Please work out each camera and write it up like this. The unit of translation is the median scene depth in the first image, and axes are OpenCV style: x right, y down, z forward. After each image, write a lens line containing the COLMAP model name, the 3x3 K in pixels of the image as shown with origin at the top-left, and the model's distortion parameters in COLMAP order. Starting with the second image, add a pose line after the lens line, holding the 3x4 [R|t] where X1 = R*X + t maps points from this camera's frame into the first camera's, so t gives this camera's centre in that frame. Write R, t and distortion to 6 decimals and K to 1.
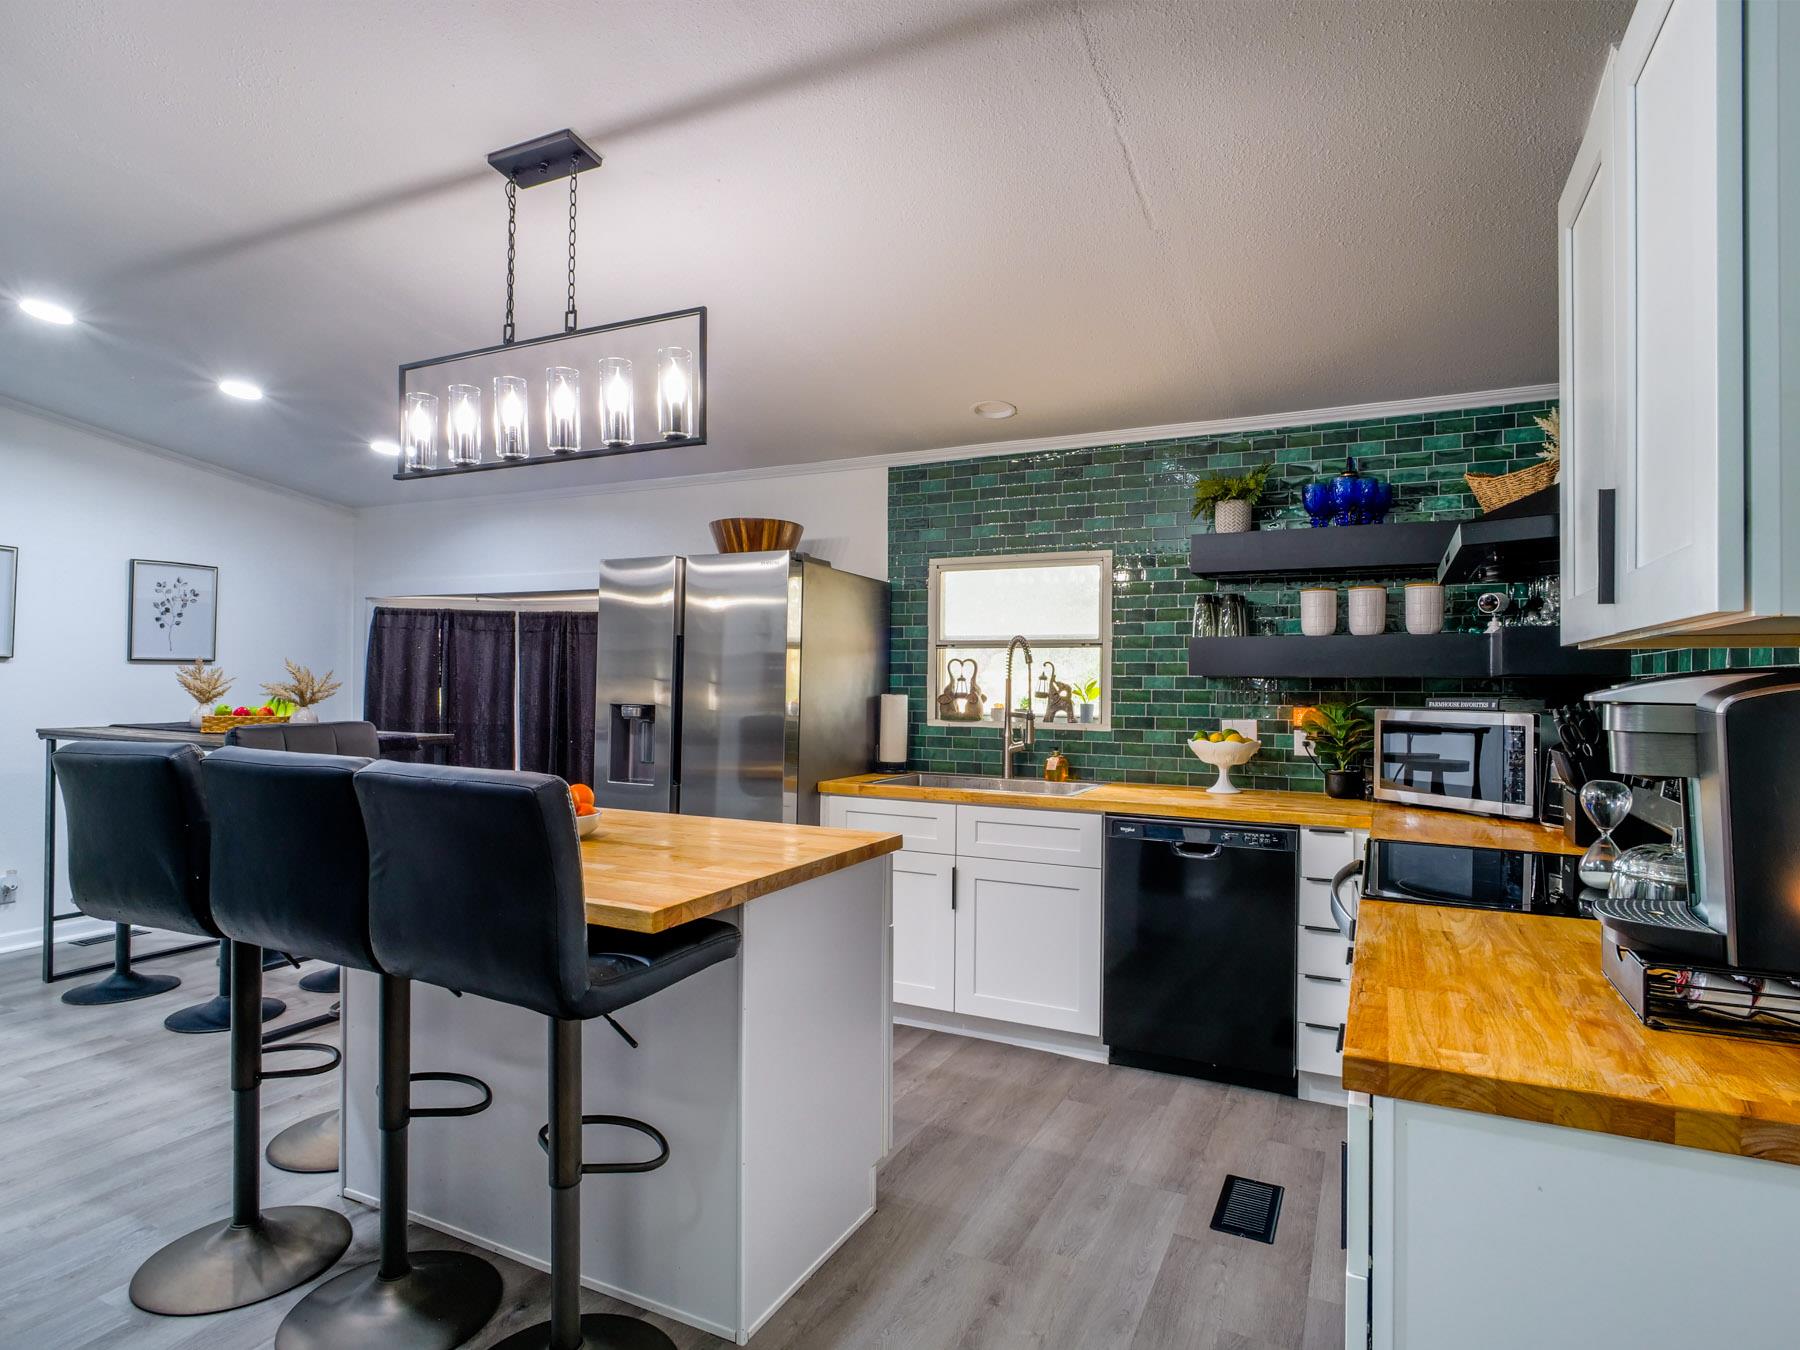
lens RADIAL K [[989.5, 0, 899.7], [0, 989.5, 674.5], [0, 0, 1]] dist [-0.008155, 0.002957]
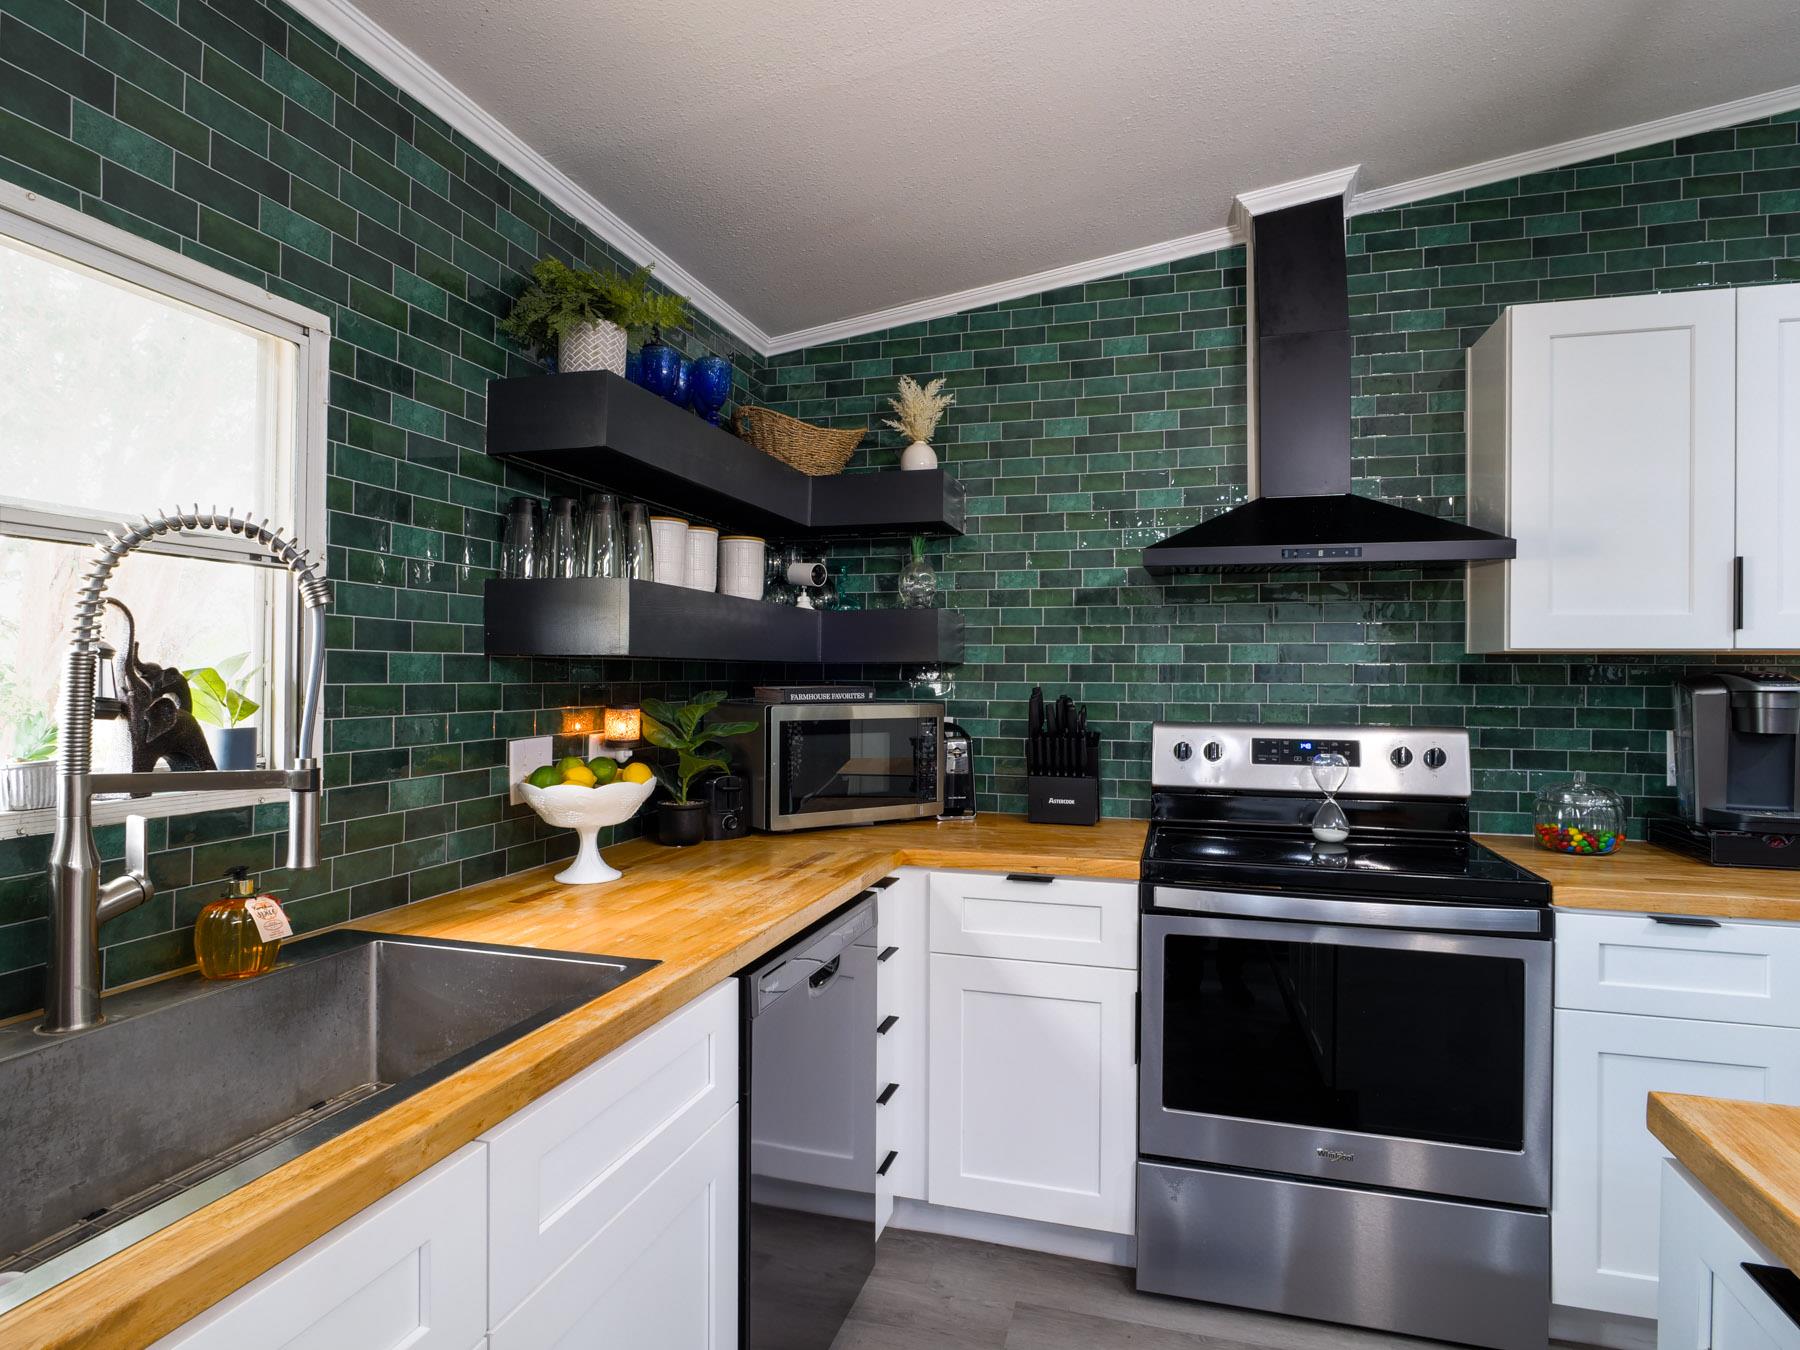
lens RADIAL K [[989.5, 0, 903.0], [0, 989.5, 674.4], [0, 0, 1]] dist [-0.008155, 0.002957]
pose [[-0.174284, -0.008669, 0.984657, -0.206816], [-0.017007, 0.999839, 0.005792, 0.005211], [-0.984549, -0.015736, -0.174404, 0.871771]]
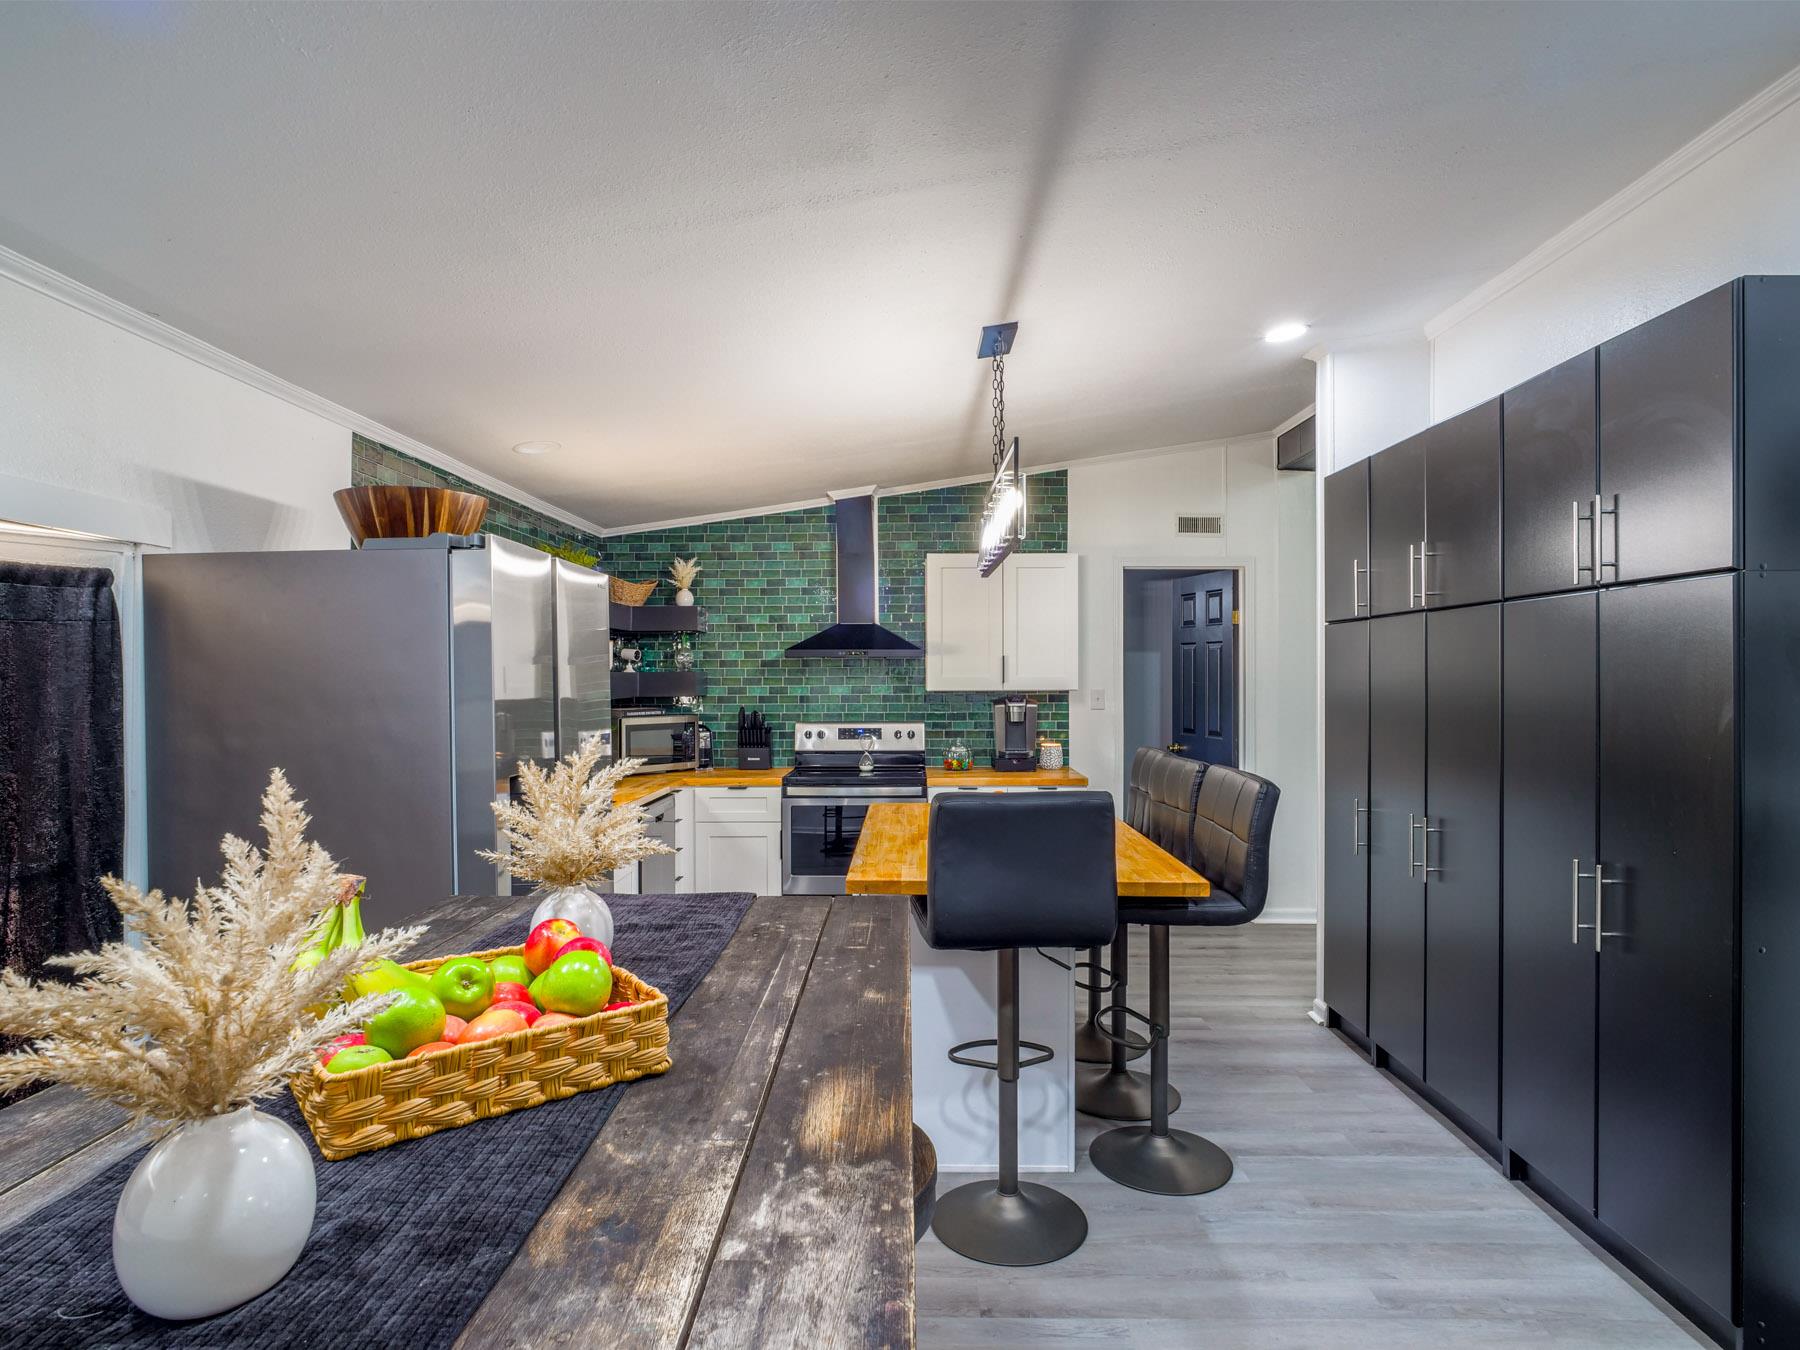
lens RADIAL K [[989.5, 0, 901.6], [0, 989.5, 680.6], [0, 0, 1]] dist [-0.008155, 0.002957]
pose [[-0.429213, -0.011642, 0.903128, -0.905292], [-0.008799, 0.999923, 0.008708, -0.033567], [-0.903161, -0.004209, -0.429282, 1.059178]]
